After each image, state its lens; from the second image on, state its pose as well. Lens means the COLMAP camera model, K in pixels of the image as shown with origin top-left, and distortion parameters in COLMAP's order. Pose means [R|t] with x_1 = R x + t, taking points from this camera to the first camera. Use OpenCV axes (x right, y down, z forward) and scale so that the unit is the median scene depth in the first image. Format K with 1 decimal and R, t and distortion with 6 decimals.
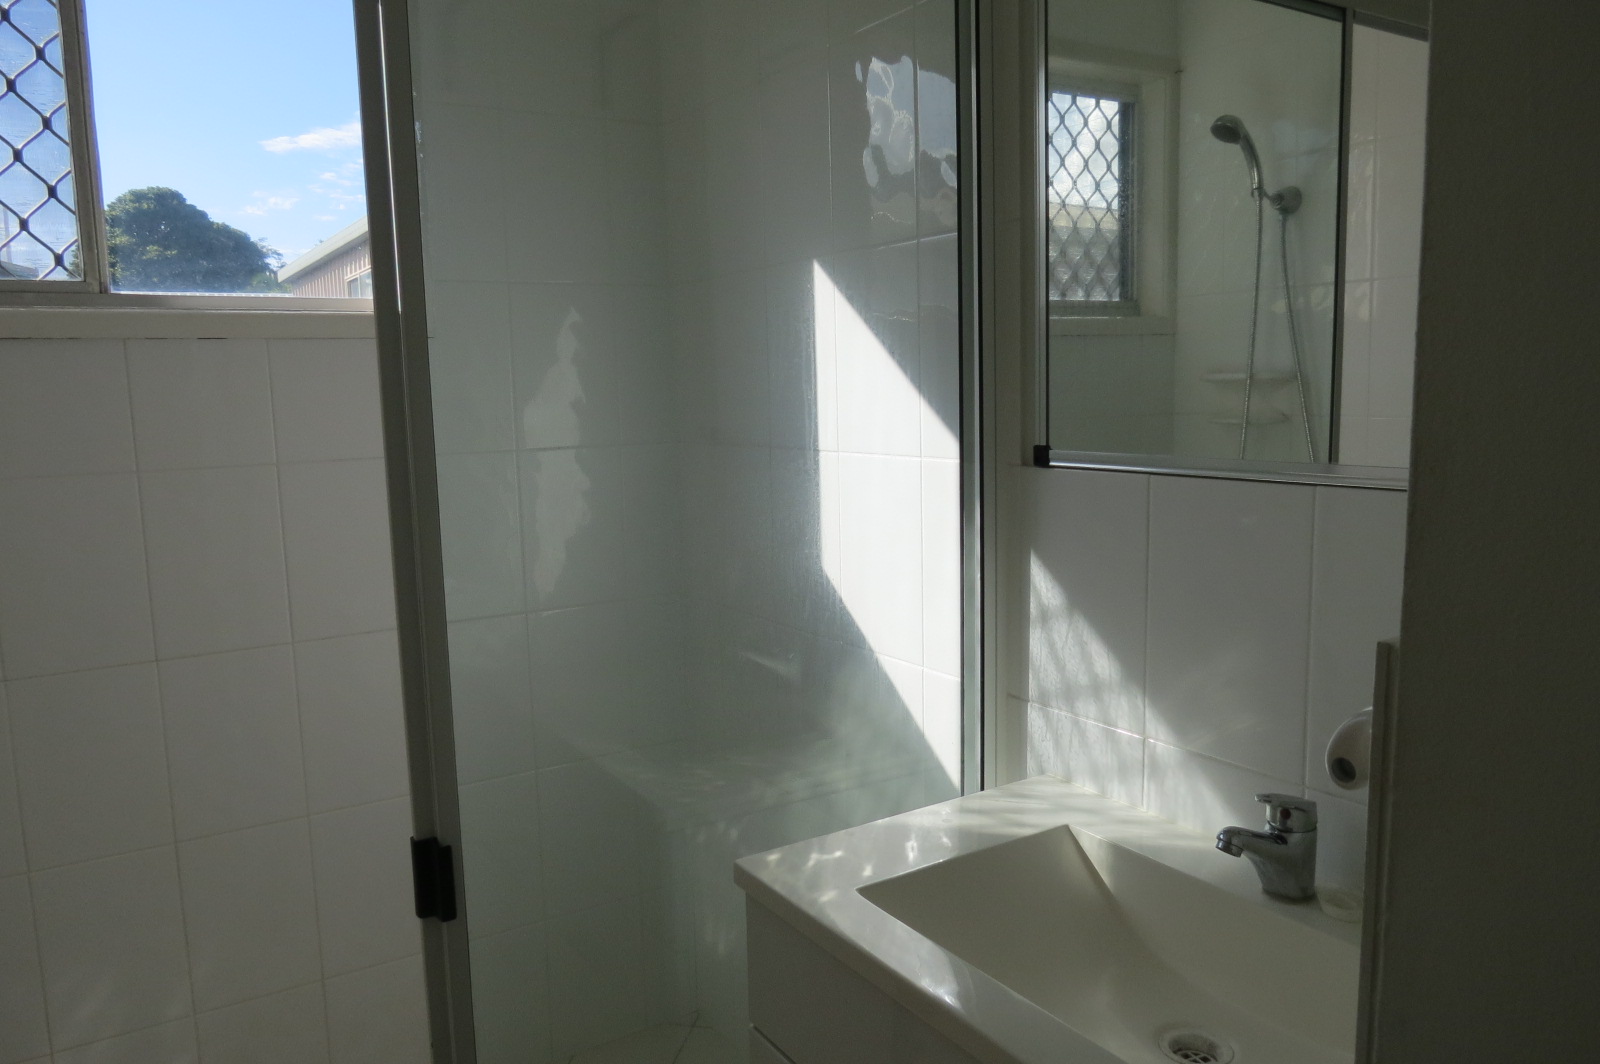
lens RADIAL K [[1145.8, 0, 794.5], [0, 1145.8, 533.4], [0, 0, 1]] dist [-0.006430, -0.001372]
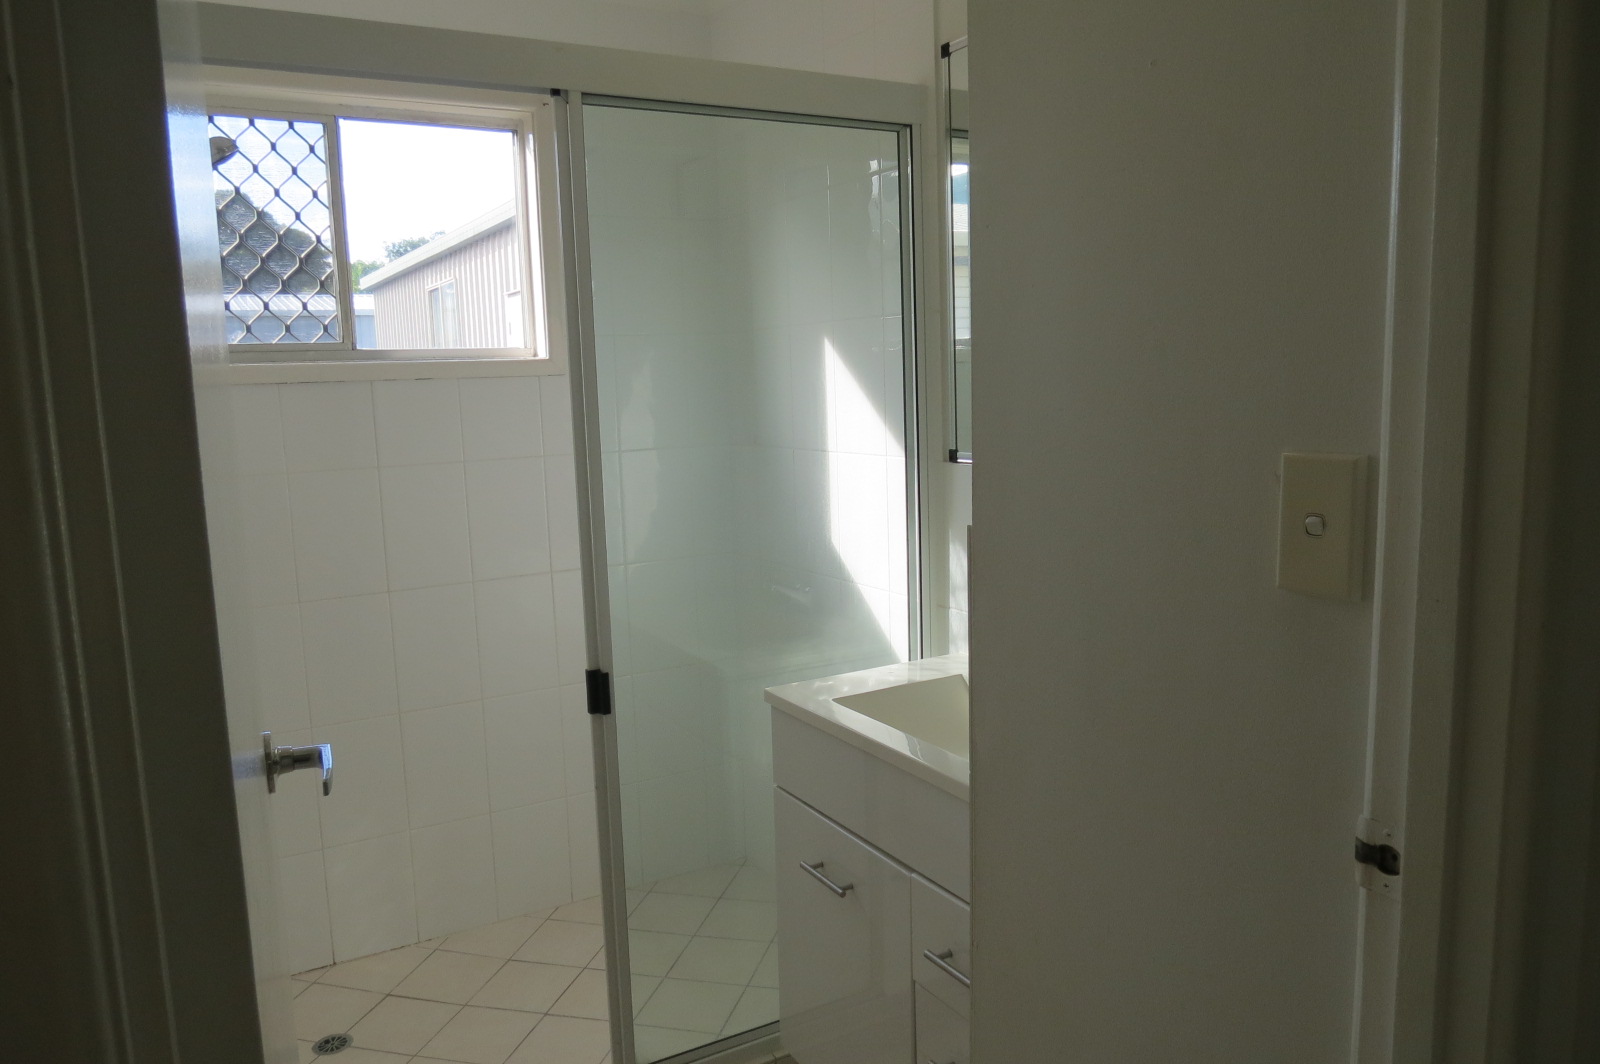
lens RADIAL K [[1145.8, 0, 803.8], [0, 1145.8, 530.3], [0, 0, 1]] dist [-0.006430, -0.001372]
pose [[0.999349, -0.002043, -0.036023, 0.061023], [0.002241, 0.999983, 0.005445, 0.029363], [0.036011, -0.005522, 0.999336, -0.646672]]
